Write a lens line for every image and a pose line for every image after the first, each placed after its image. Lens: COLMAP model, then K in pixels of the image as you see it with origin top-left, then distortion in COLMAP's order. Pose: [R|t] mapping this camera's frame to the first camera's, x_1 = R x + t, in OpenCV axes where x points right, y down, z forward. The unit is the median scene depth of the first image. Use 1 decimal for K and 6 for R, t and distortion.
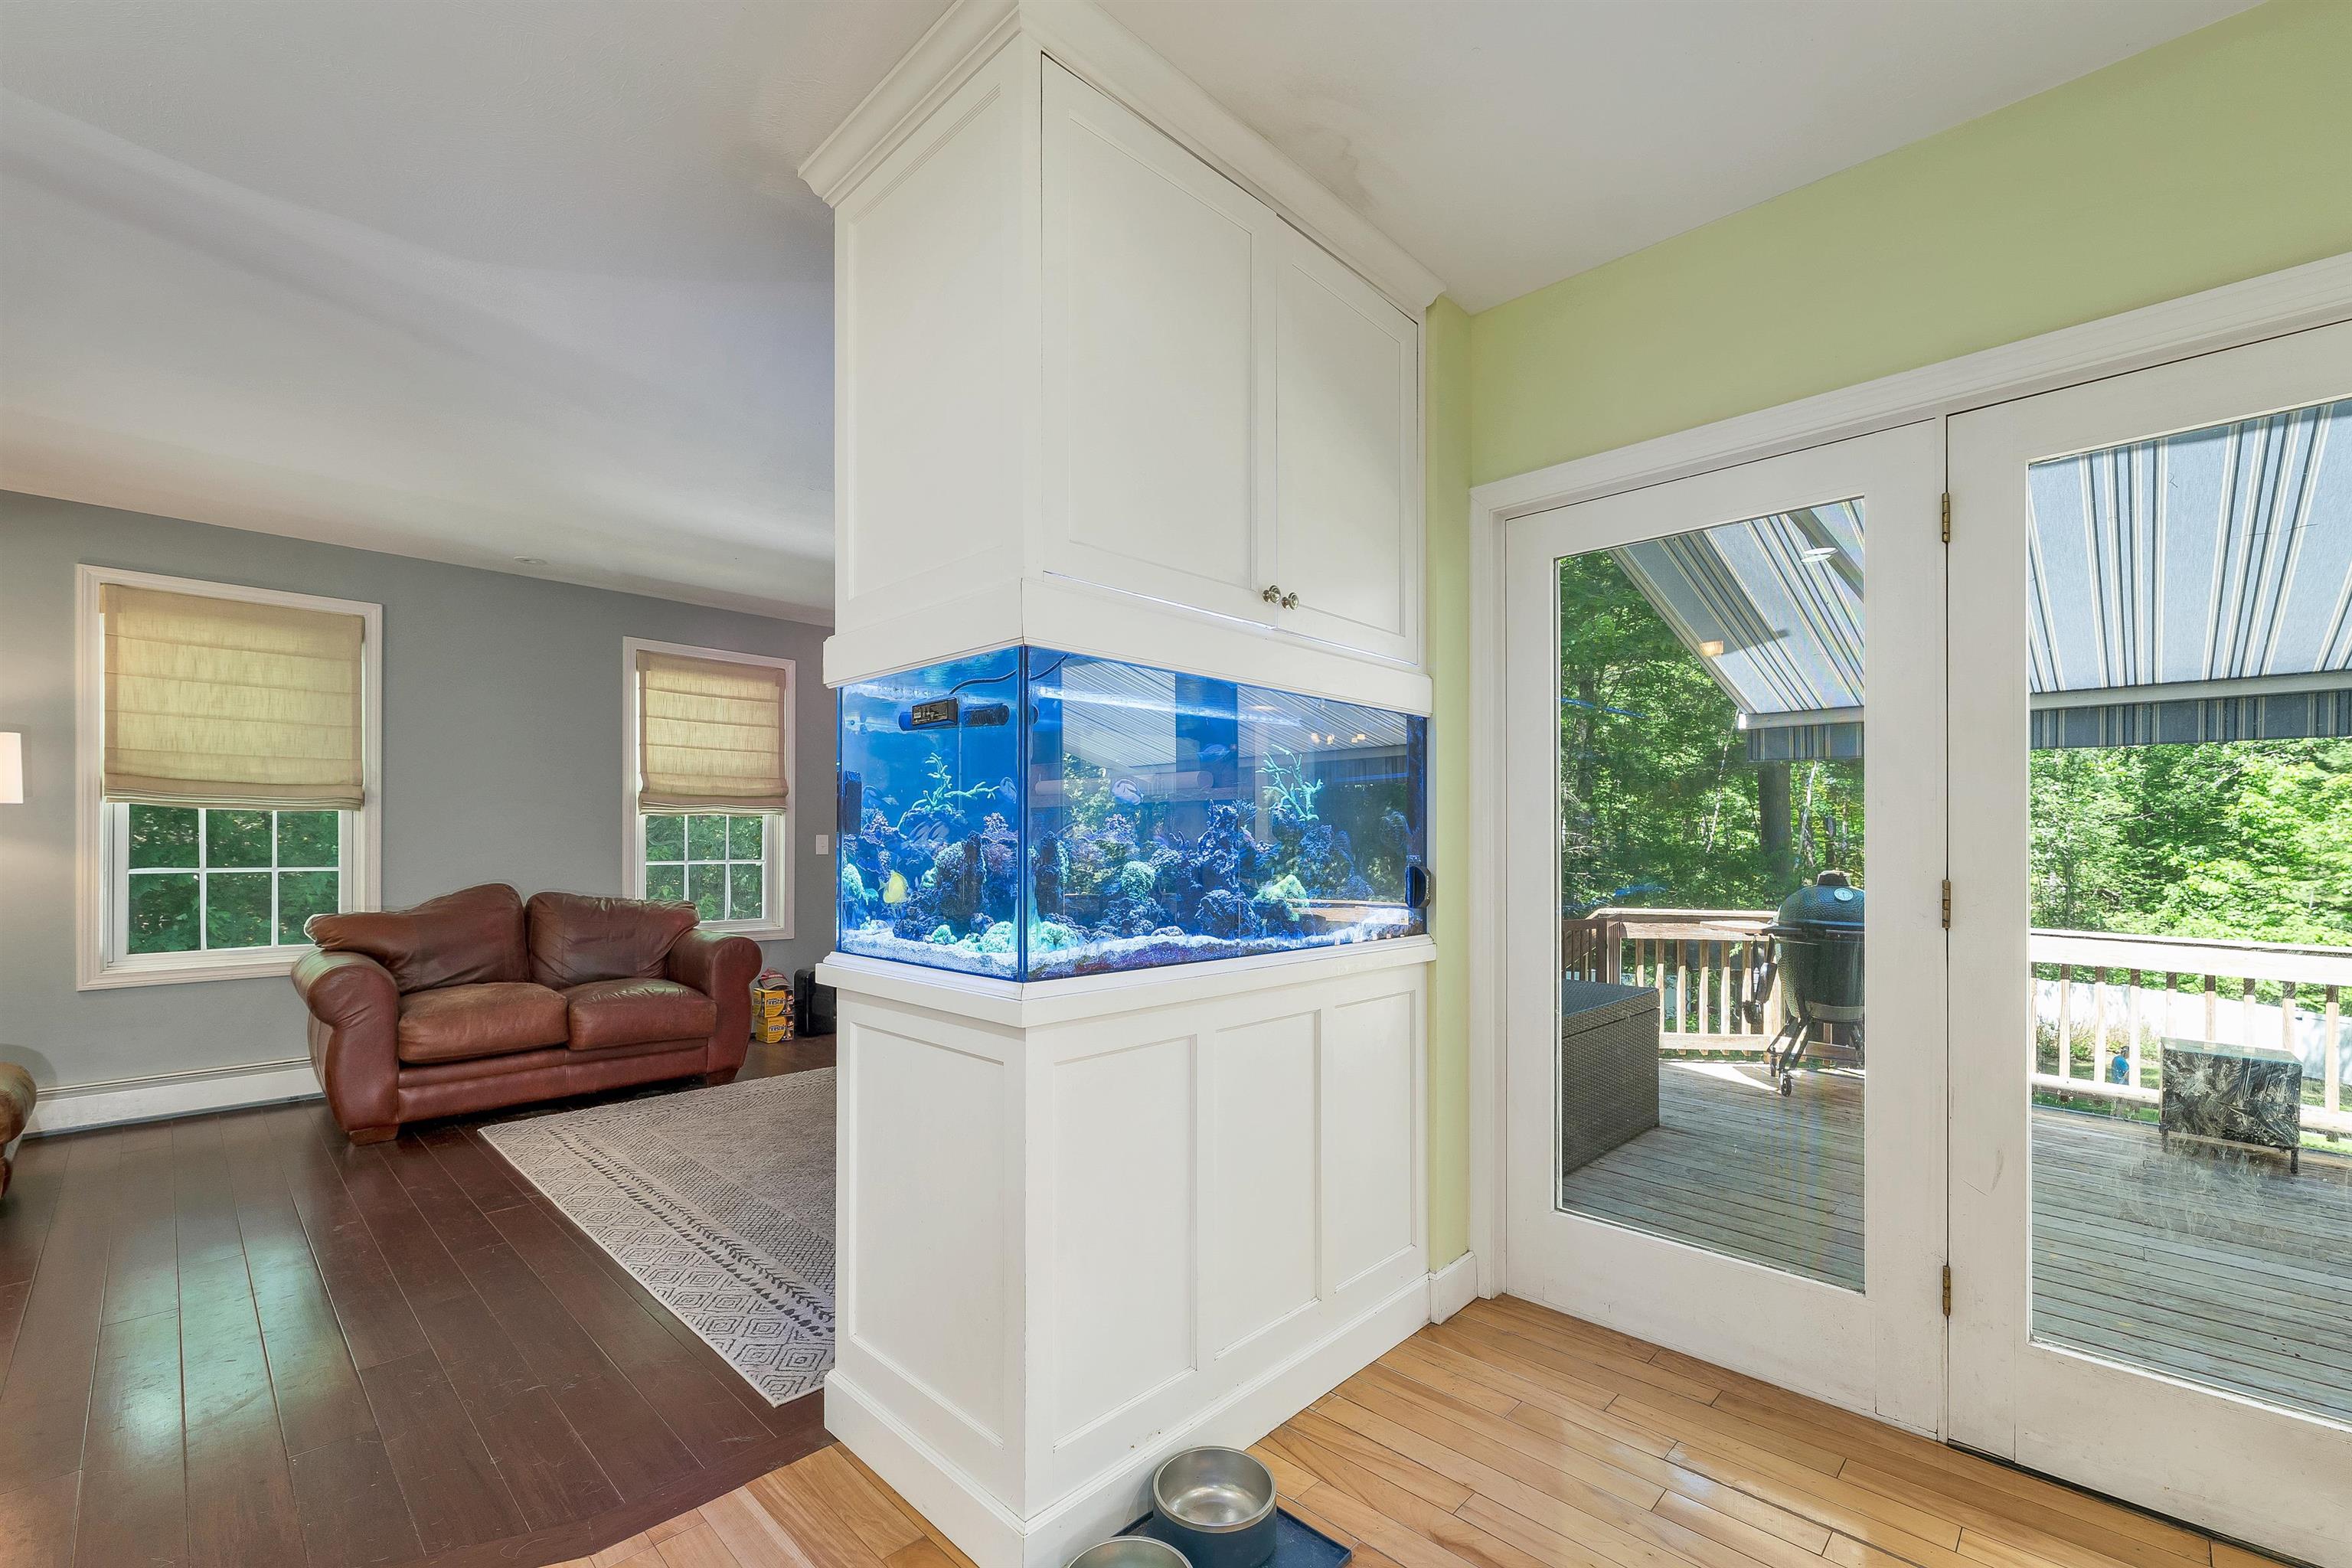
lens RADIAL K [[982.2, 0, 1164.1], [0, 982.2, 842.7], [0, 0, 1]] dist [0.002381, 0.000051]
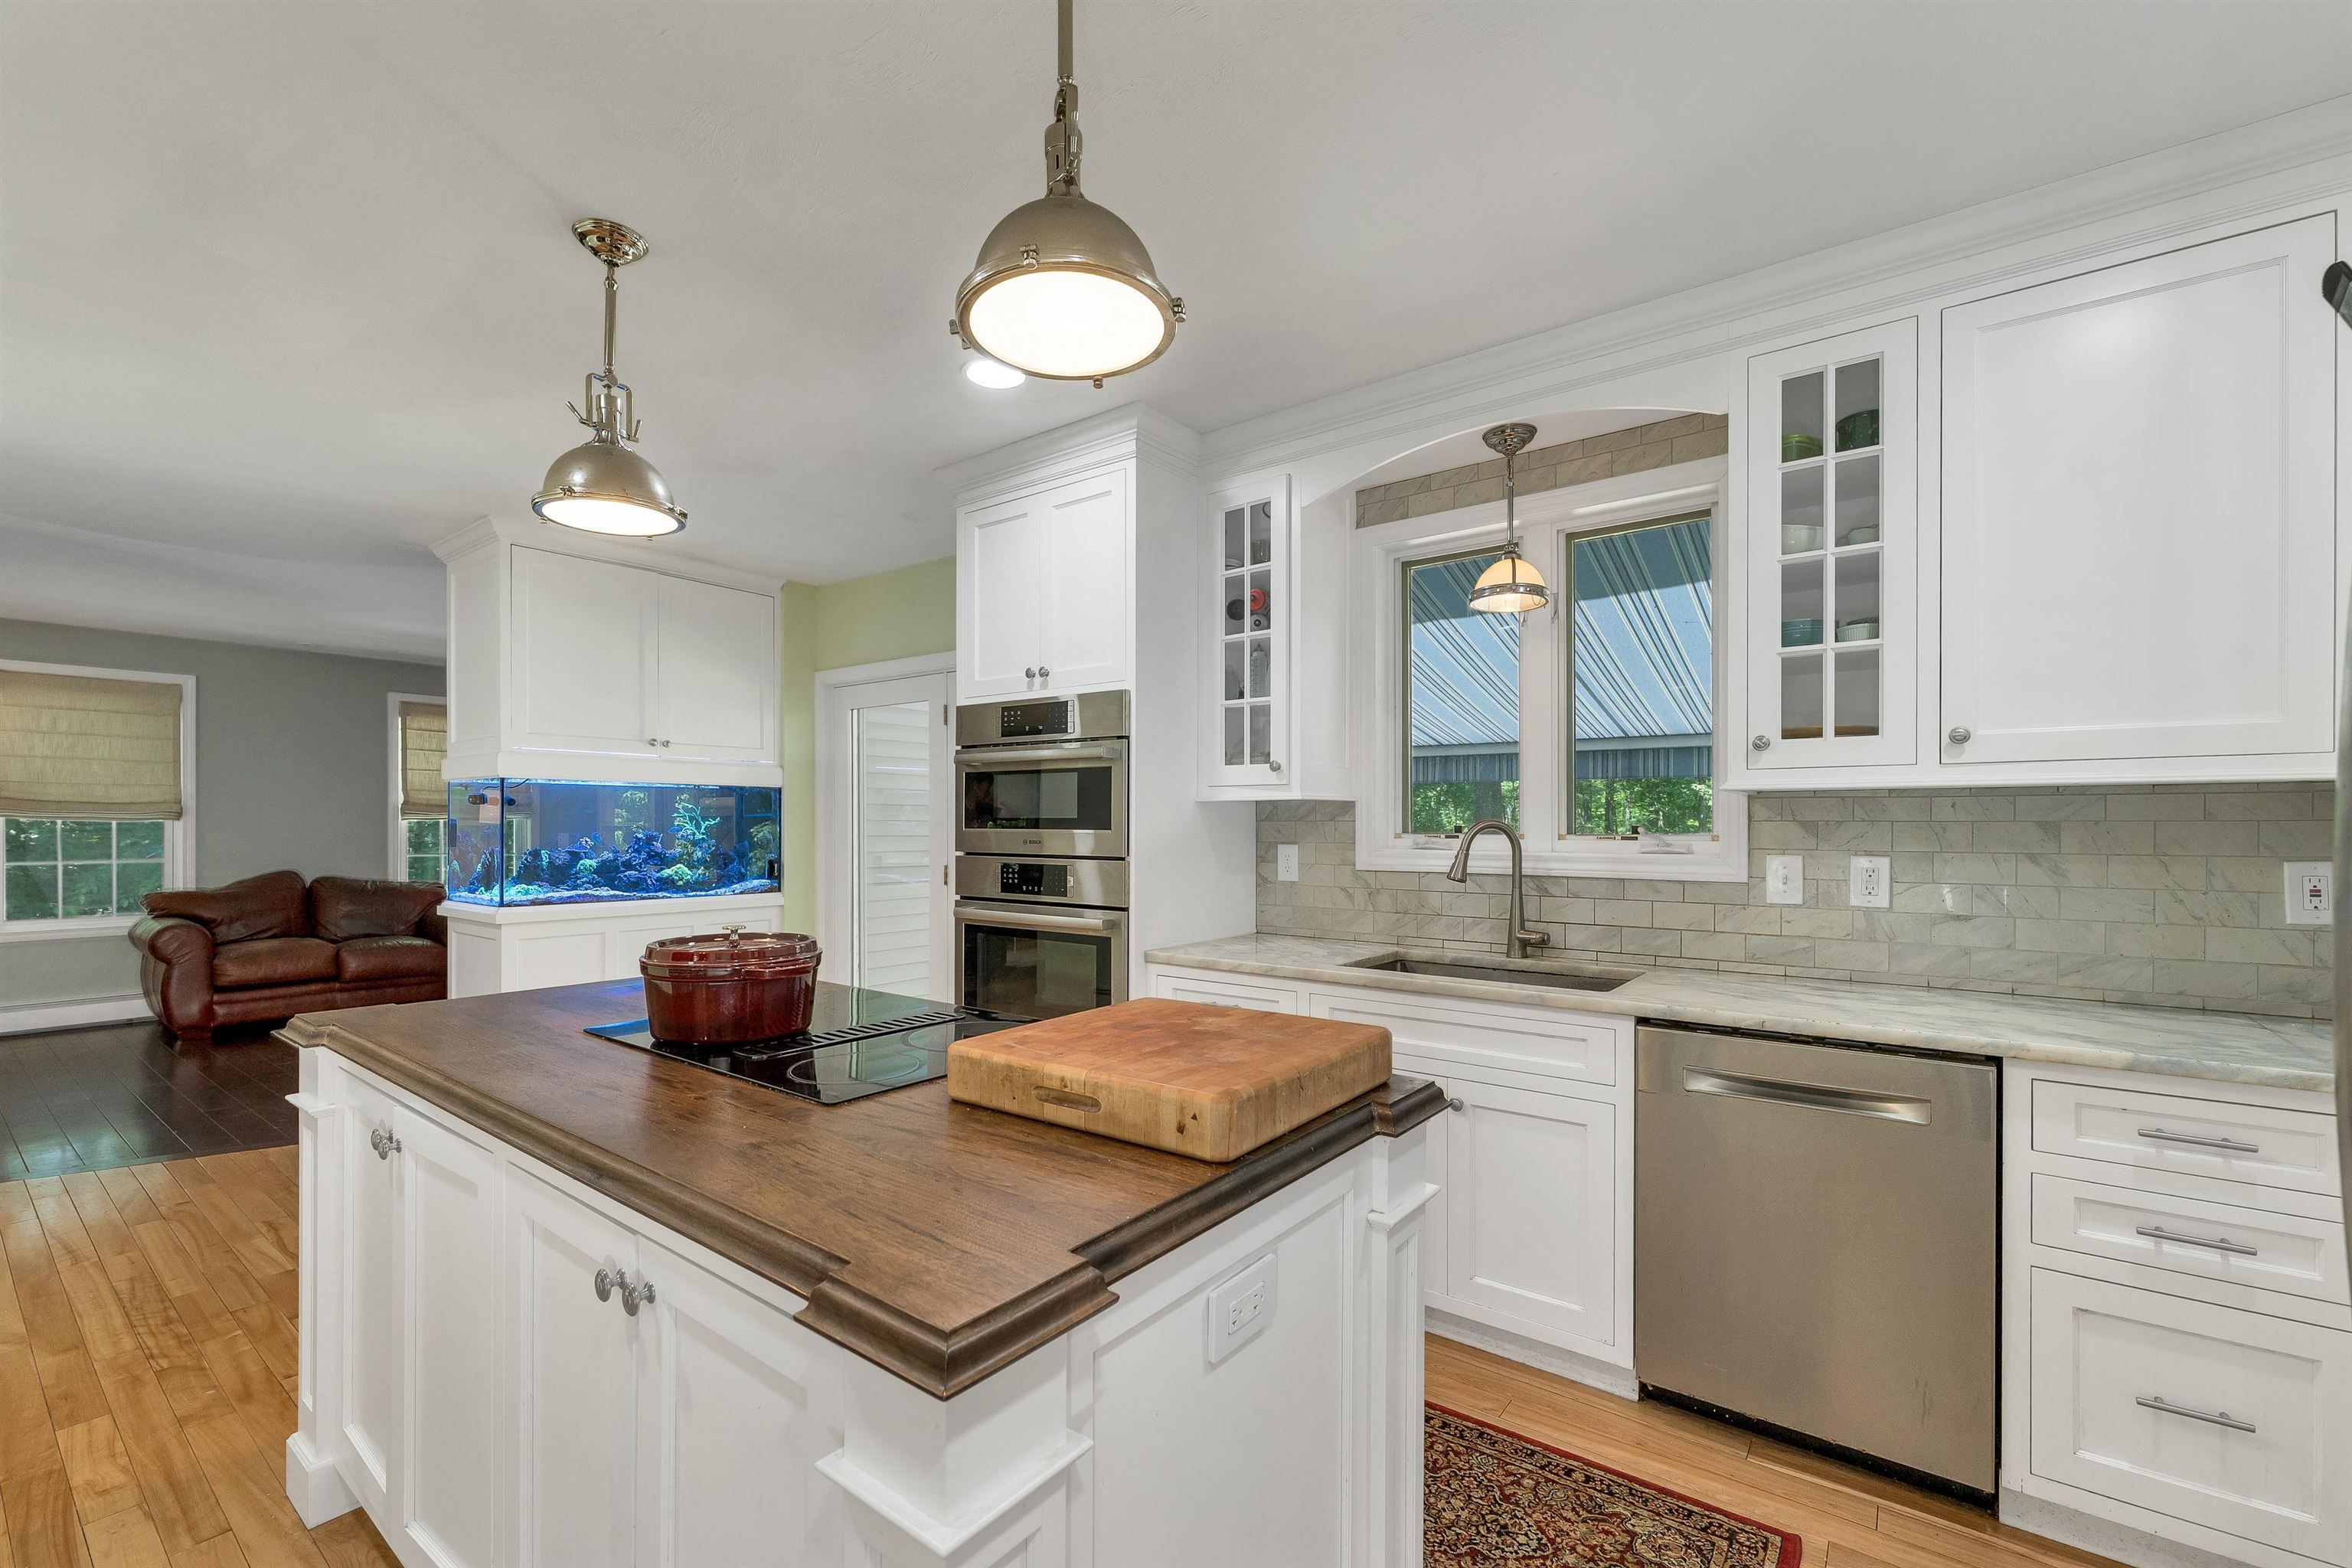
lens RADIAL K [[978.0, 0, 1175.2], [0, 978.0, 829.3], [0, 0, 1]] dist [0.000243, 0.000208]
pose [[0.991308, -0.001023, 0.131554, 0.459086], [0.000545, 0.999993, 0.003668, -0.025472], [-0.131557, -0.003565, 0.991302, -0.639599]]
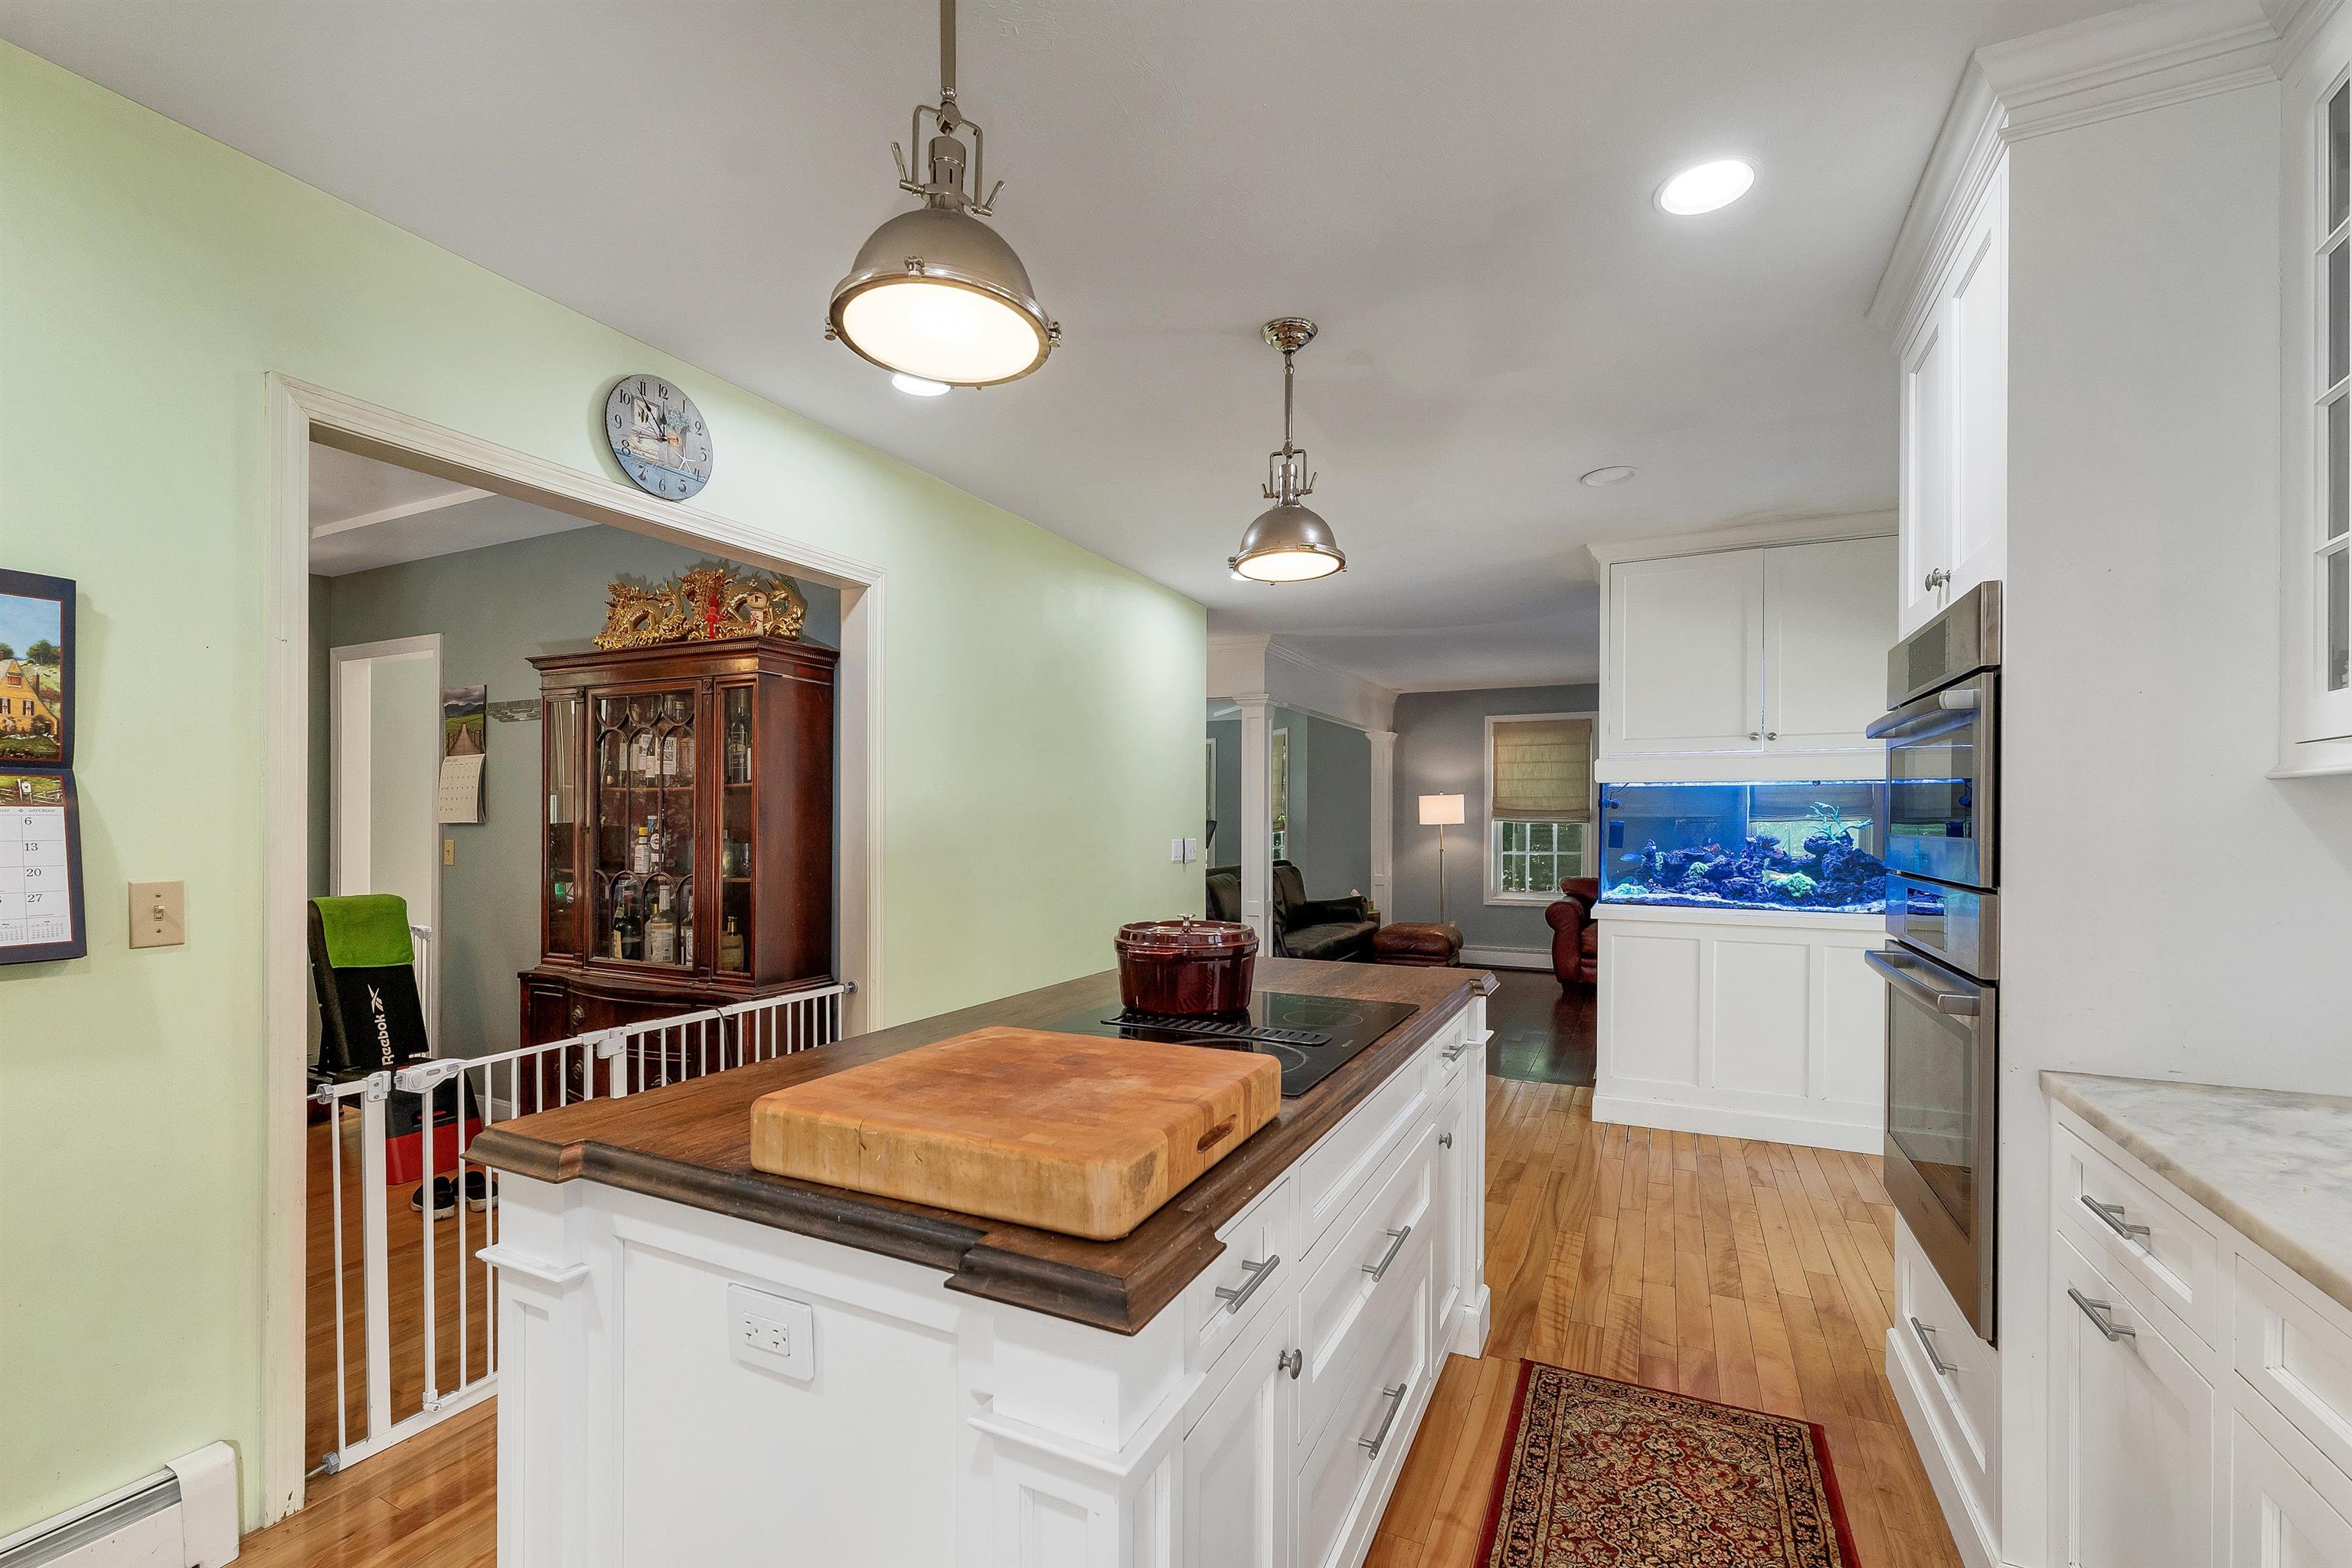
lens RADIAL K [[999.4, 0, 1173.8], [0, 999.4, 827.3], [0, 0, 1]] dist [0.001782, 0.000385]
pose [[0.318054, 0.002759, -0.948069, 0.777083], [-0.003868, 0.999991, 0.001612, -0.026107], [0.948065, 0.003154, 0.318062, -0.373935]]
